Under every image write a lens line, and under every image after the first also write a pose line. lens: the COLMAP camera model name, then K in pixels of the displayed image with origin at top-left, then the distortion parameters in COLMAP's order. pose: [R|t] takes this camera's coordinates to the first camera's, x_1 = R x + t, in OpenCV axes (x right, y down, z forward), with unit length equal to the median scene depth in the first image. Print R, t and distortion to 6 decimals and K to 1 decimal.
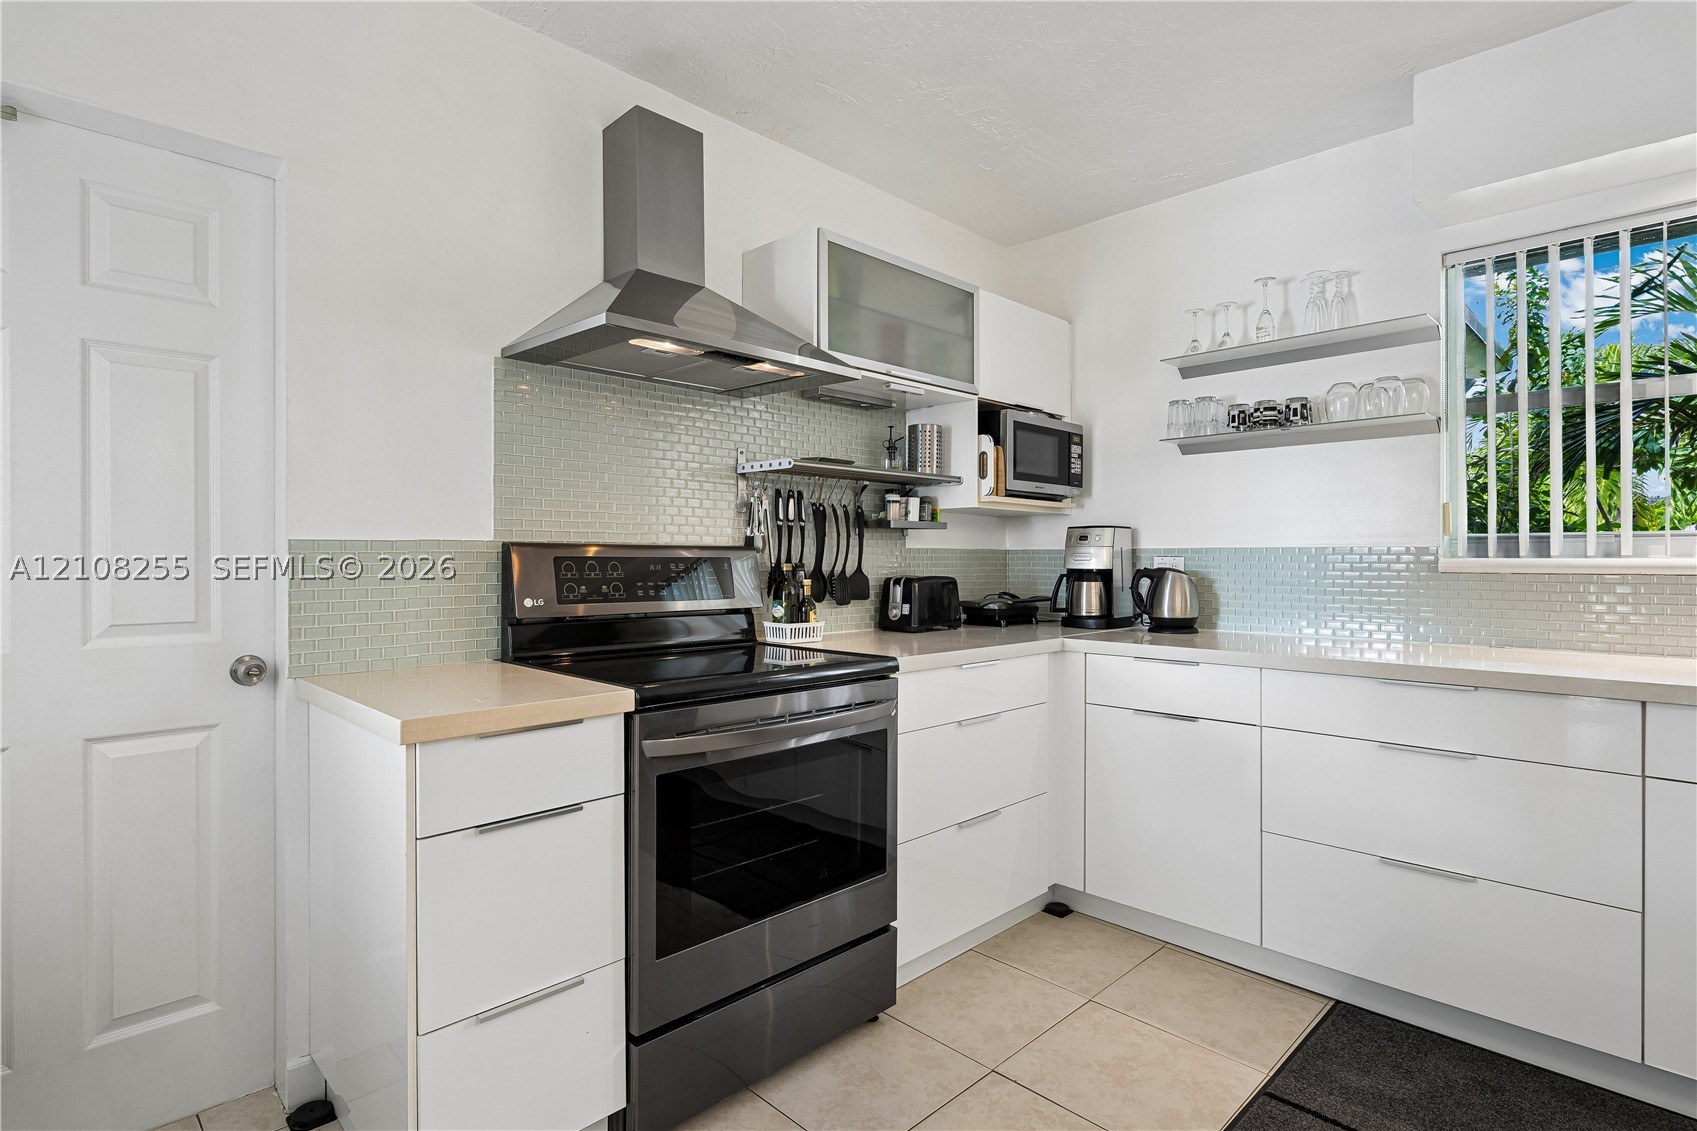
lens RADIAL K [[831.3, 0, 841.9], [0, 831.3, 560.0], [0, 0, 1]] dist [-0.003493, -0.002068]
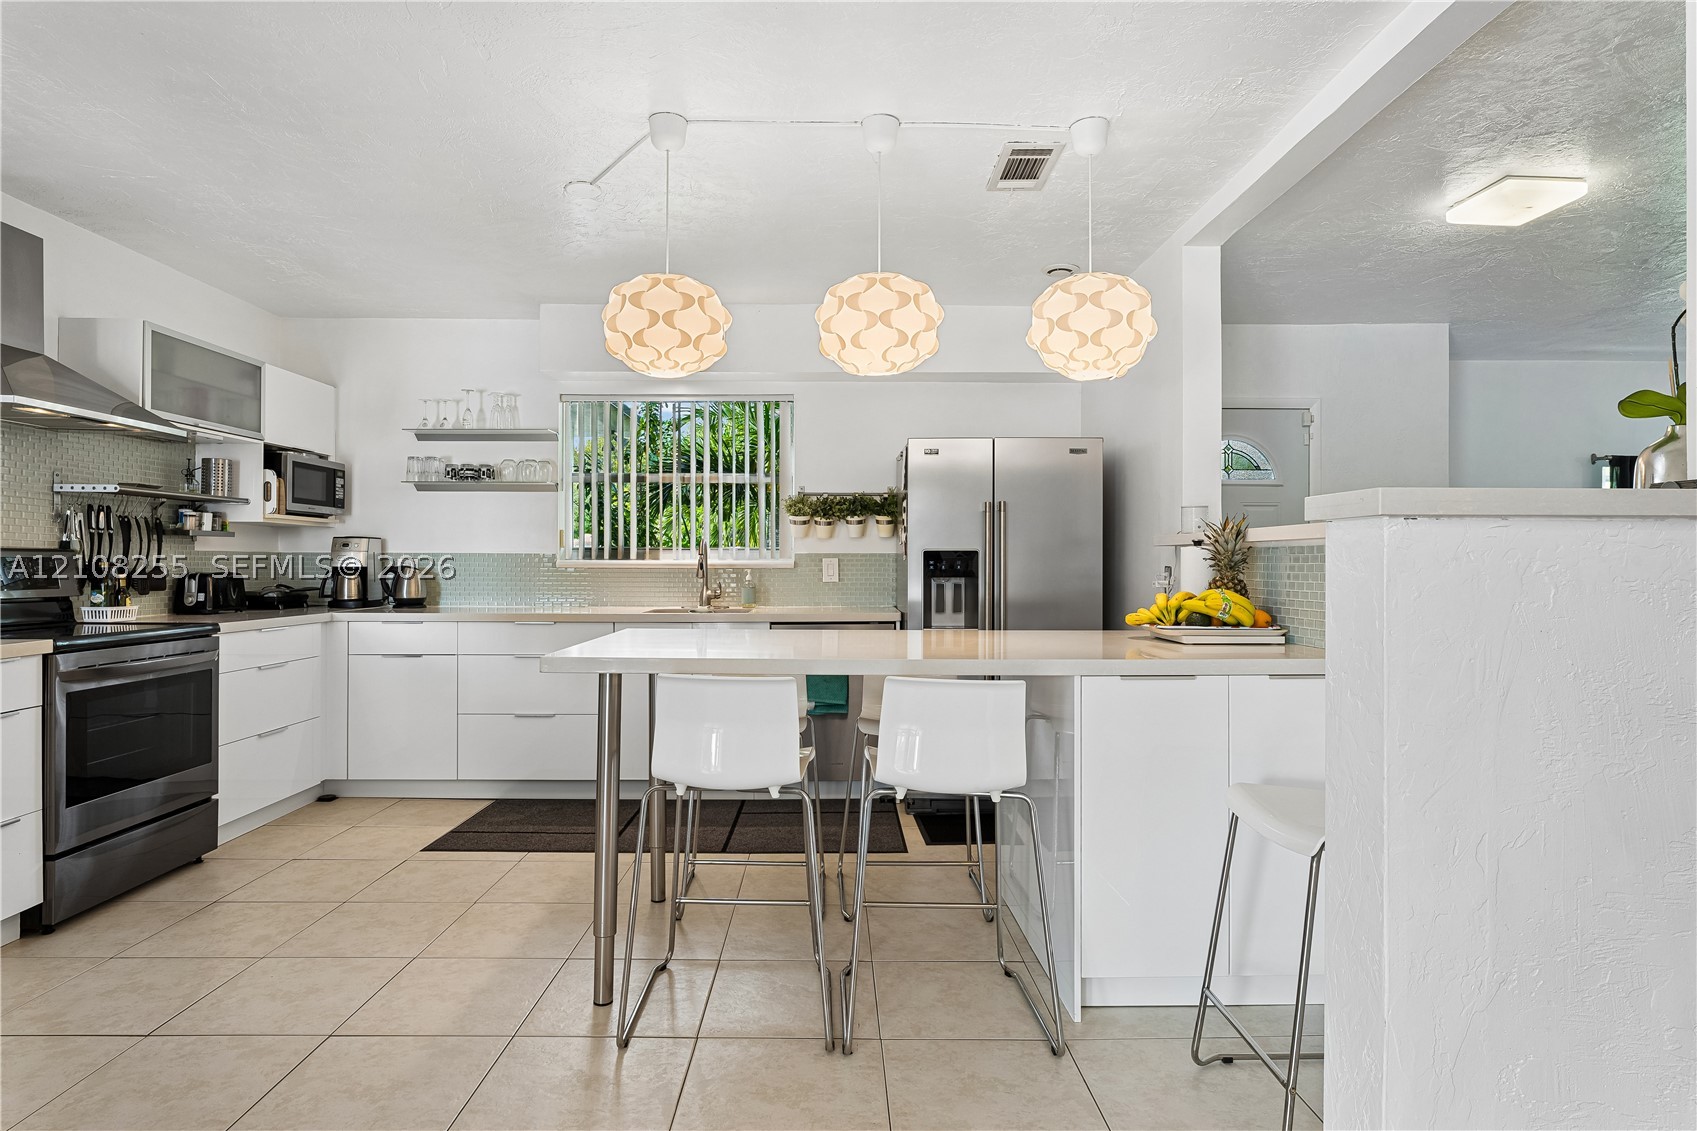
lens RADIAL K [[905.0, 0, 842.8], [0, 905.0, 560.2], [0, 0, 1]] dist [-0.014571, 0.000795]
pose [[0.695345, 0.003831, 0.718666, -0.258756], [-0.002483, 0.999993, -0.002928, 0.002314], [-0.718672, 0.000251, 0.695349, -0.783821]]
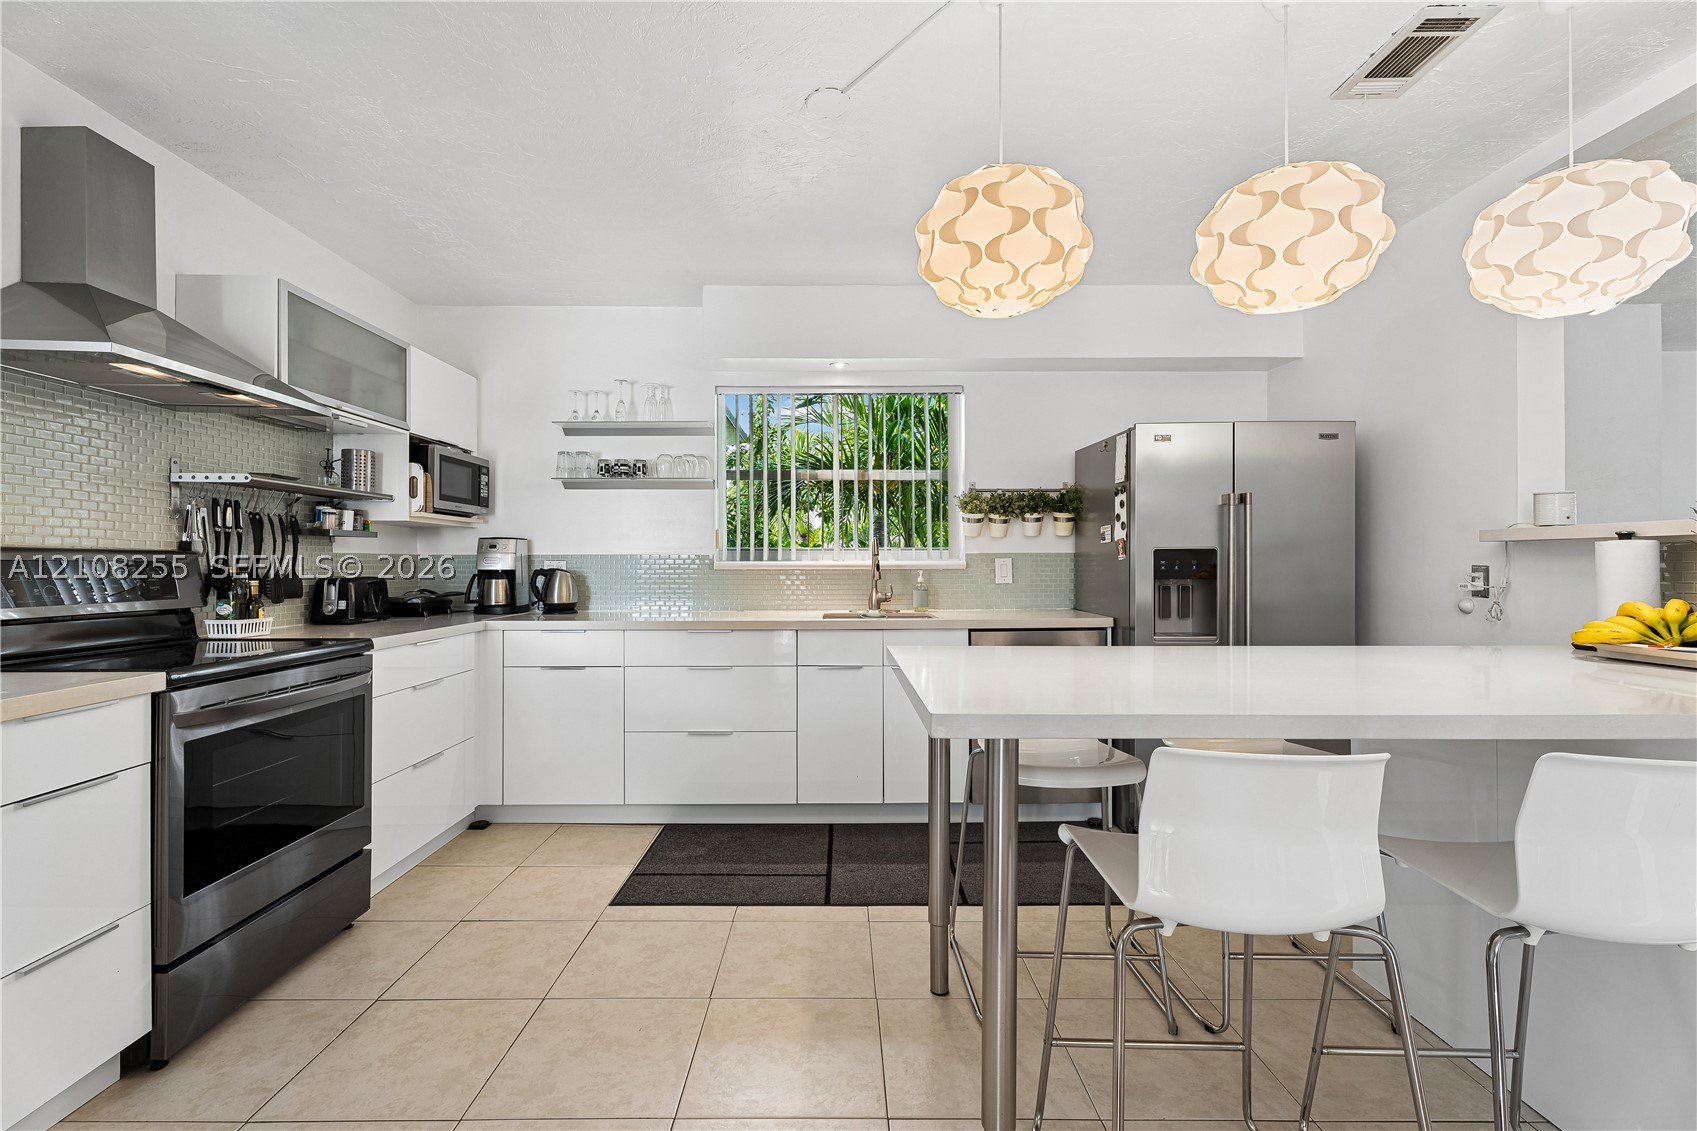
lens RADIAL K [[752.2, 0, 836.7], [0, 752.2, 559.3], [0, 0, 1]] dist [0.002091, -0.000825]
pose [[0.700324, 0.001814, 0.713823, -0.207547], [0.002114, 0.999987, -0.004616, 0.000898], [-0.713822, 0.004741, 0.700311, -0.264152]]
